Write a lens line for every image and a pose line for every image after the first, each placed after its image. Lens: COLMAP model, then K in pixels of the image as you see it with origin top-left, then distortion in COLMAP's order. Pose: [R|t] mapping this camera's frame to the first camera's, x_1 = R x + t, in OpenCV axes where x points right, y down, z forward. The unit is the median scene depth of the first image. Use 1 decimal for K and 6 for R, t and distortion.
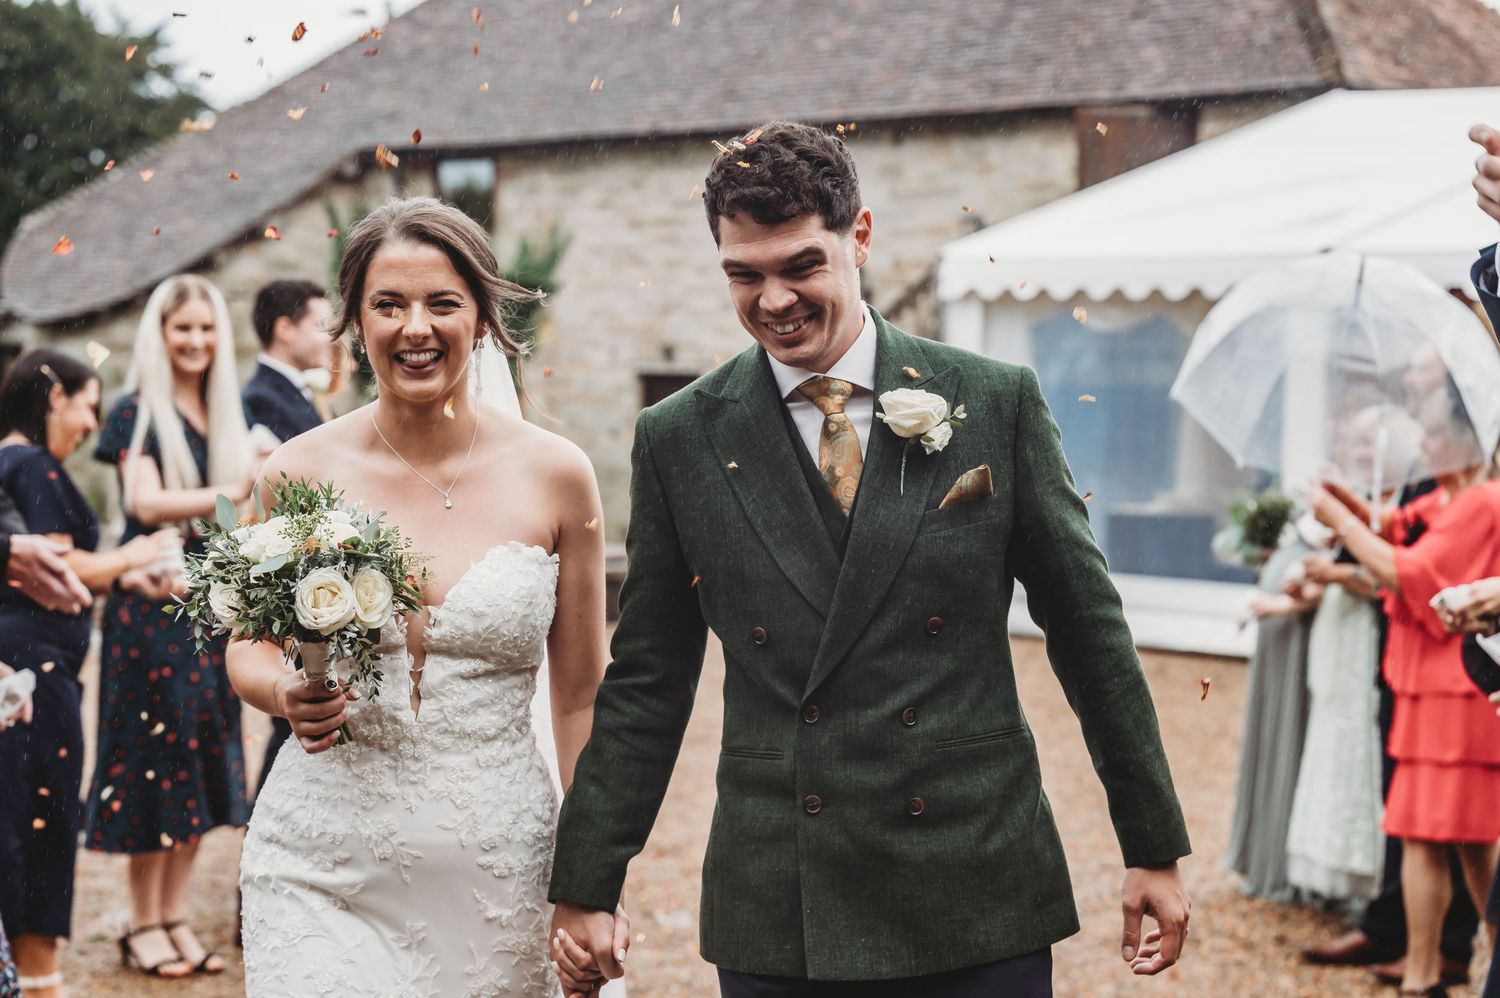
lens RADIAL K [[2998.9, 0, 747.6], [0, 2998.9, 499.8], [0, 0, 1]] dist [0.012924, -0.080142]
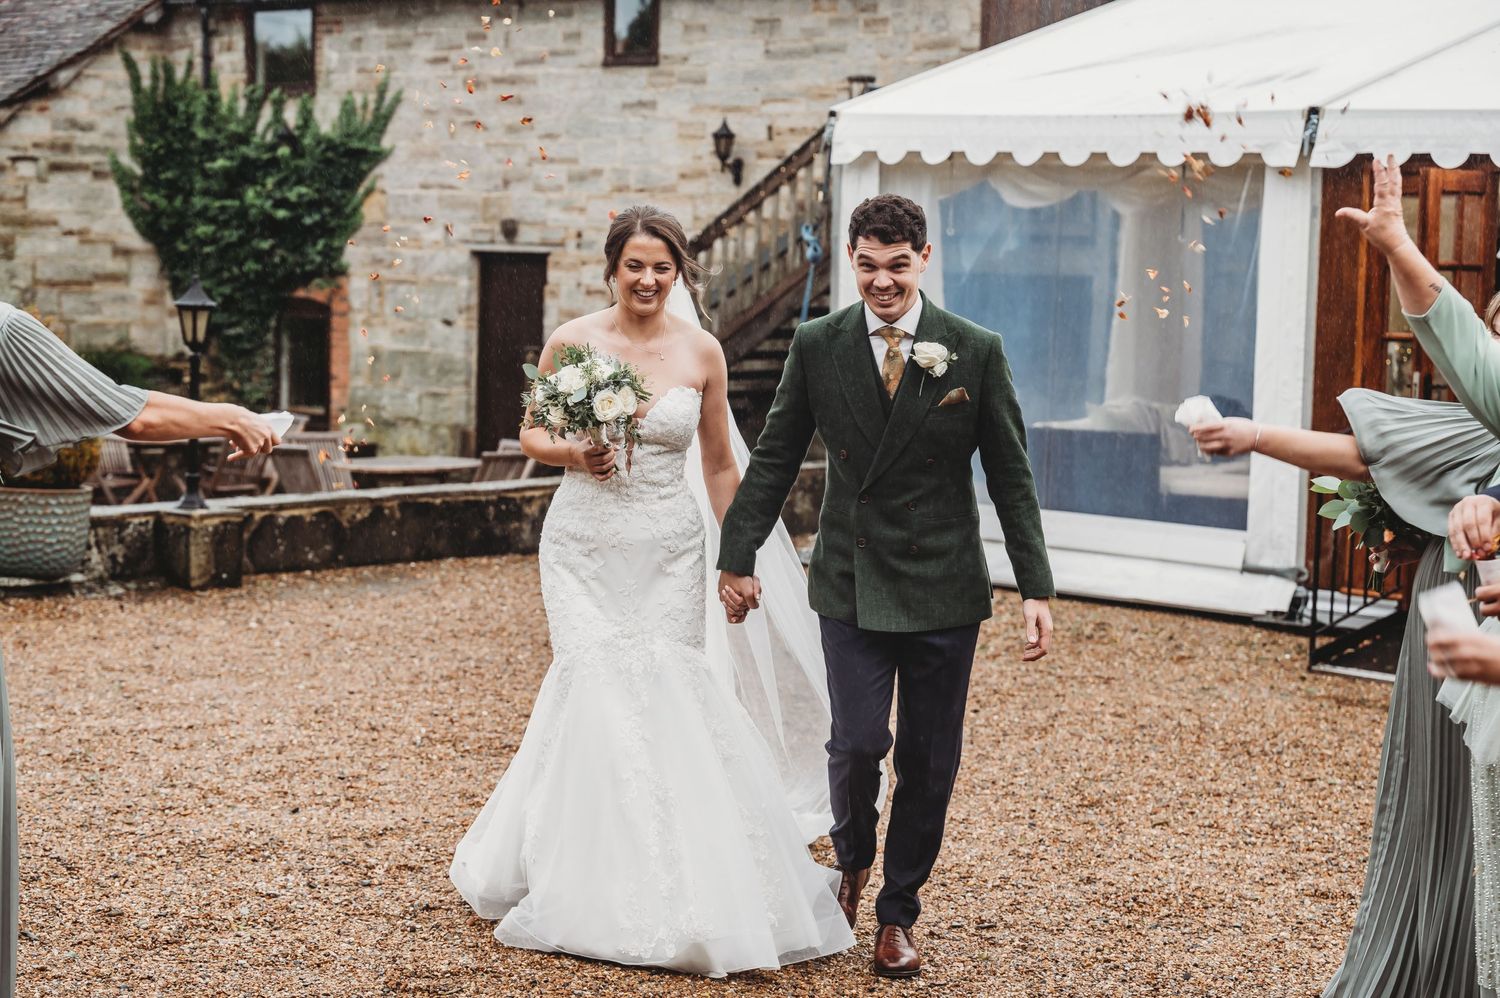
lens RADIAL K [[2989.7, 0, 754.3], [0, 2989.7, 502.3], [0, 0, 1]] dist [0.009967, 0.035303]
pose [[0.998724, 0.011060, 0.049267, 0.003219], [-0.012958, 0.999179, 0.038382, -0.004301], [-0.048802, -0.038971, 0.998048, 0.129665]]
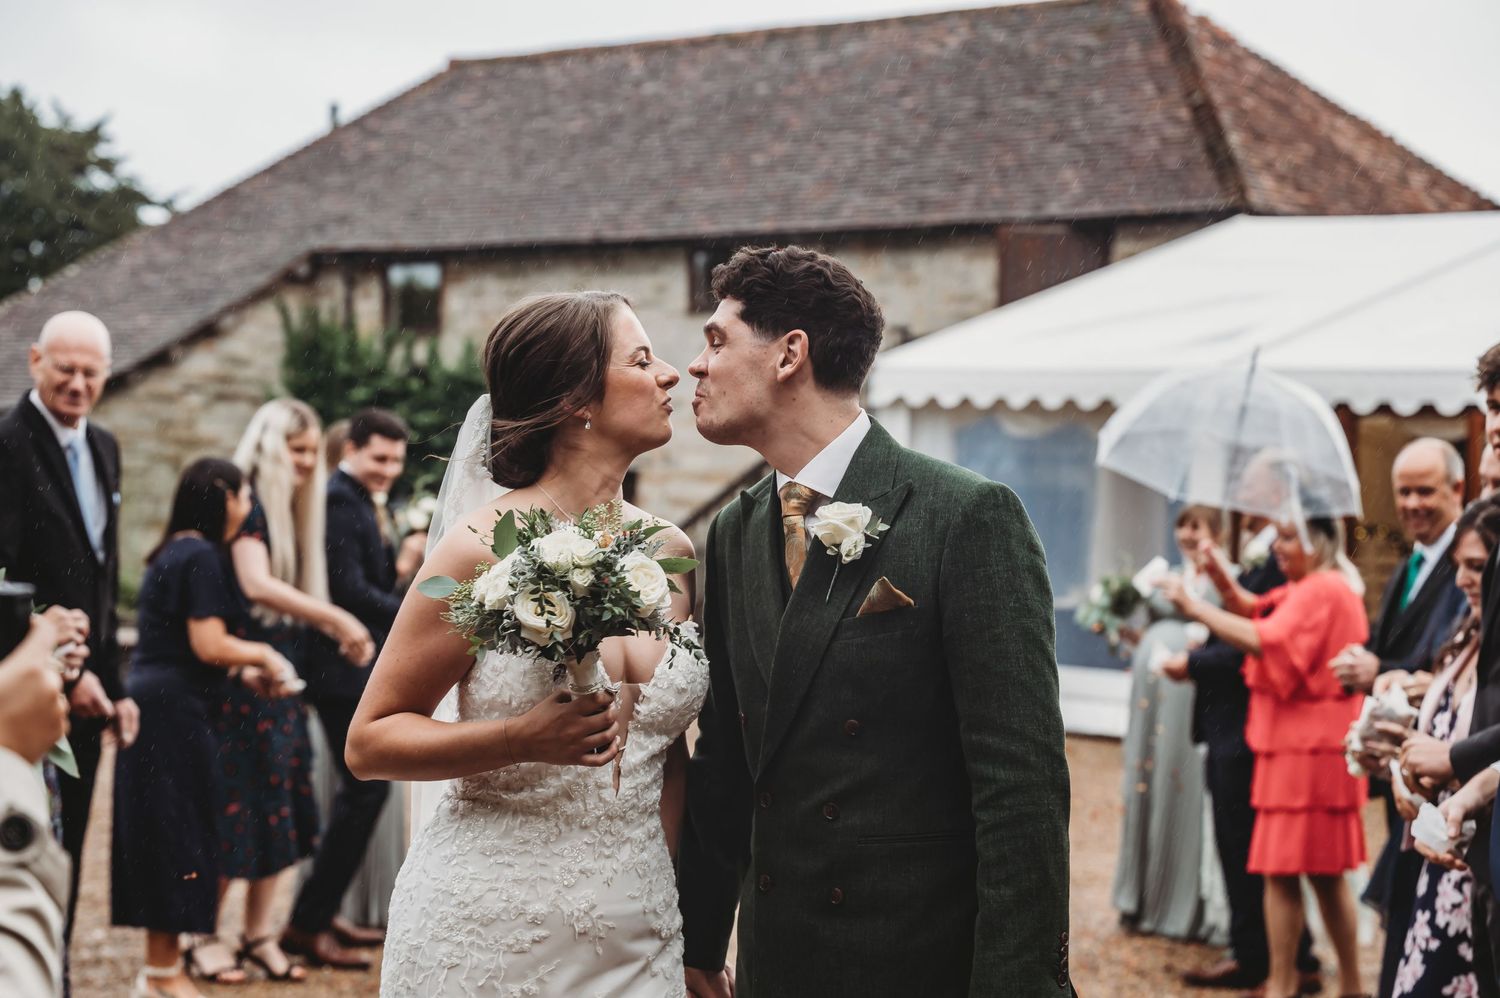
lens RADIAL K [[3019.0, 0, 746.7], [0, 3019.0, 465.4], [0, 0, 1]] dist [-0.013994, -0.066280]
pose [[0.999549, 0.014112, 0.026523, -0.005979], [-0.012935, 0.998945, -0.044060, 0.002136], [-0.027117, 0.043697, 0.998677, -0.056608]]
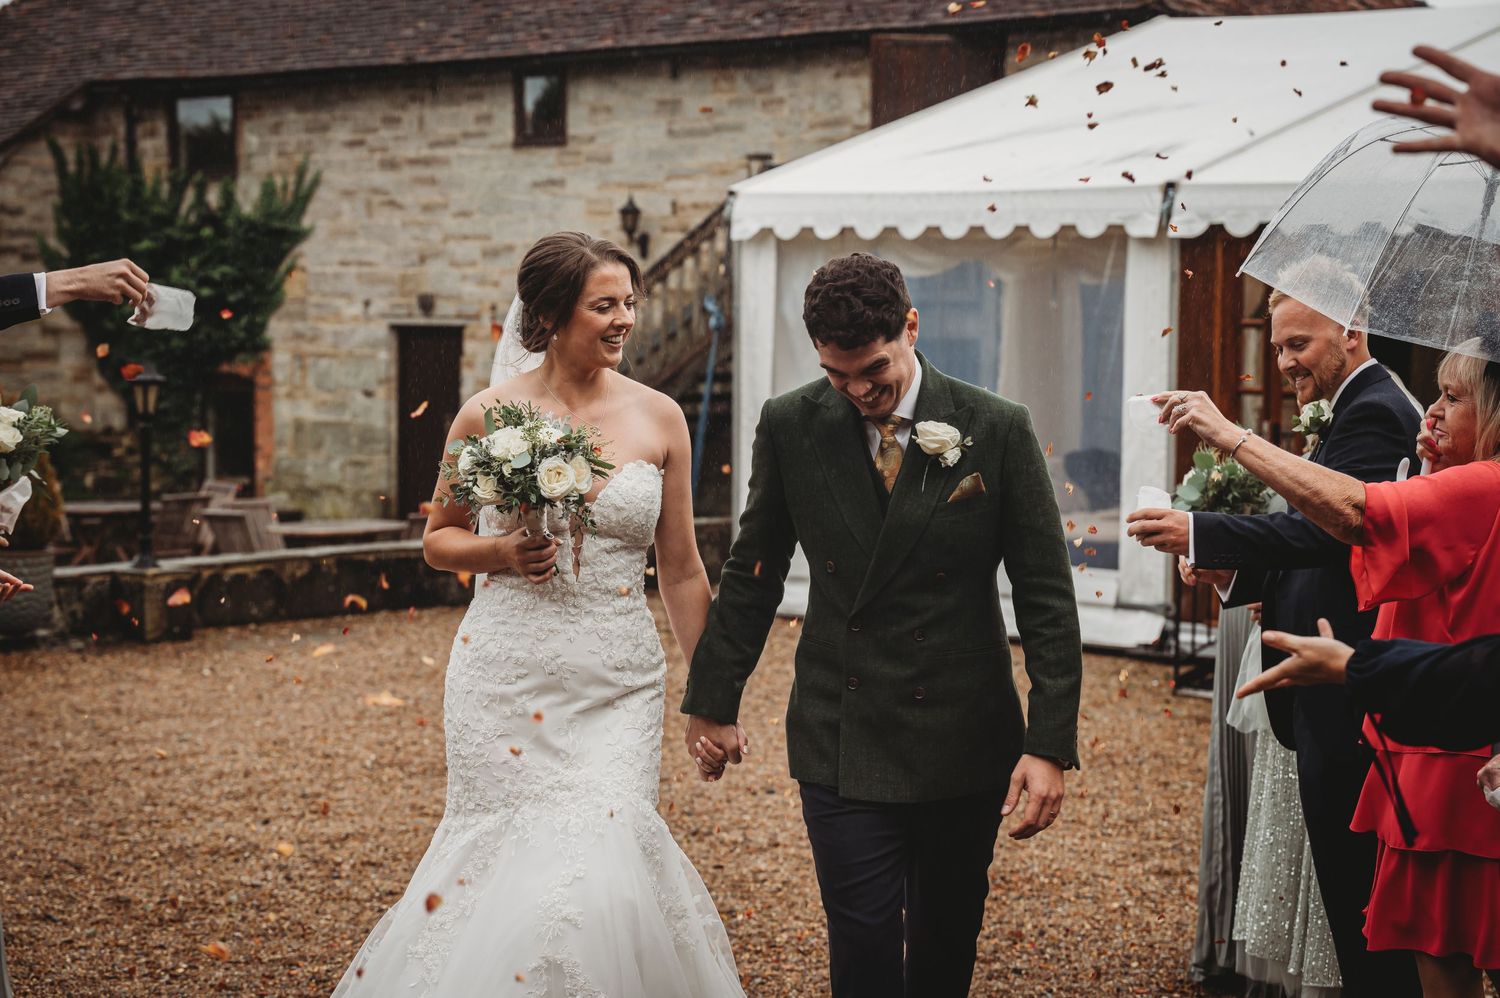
lens RADIAL K [[2998.9, 0, 747.6], [0, 2998.9, 499.8], [0, 0, 1]] dist [0.012924, -0.080142]
pose [[0.996999, -0.005067, 0.077250, 0.000448], [0.003964, 0.999888, 0.014423, -0.002270], [-0.077315, -0.014073, 0.996907, 0.083048]]
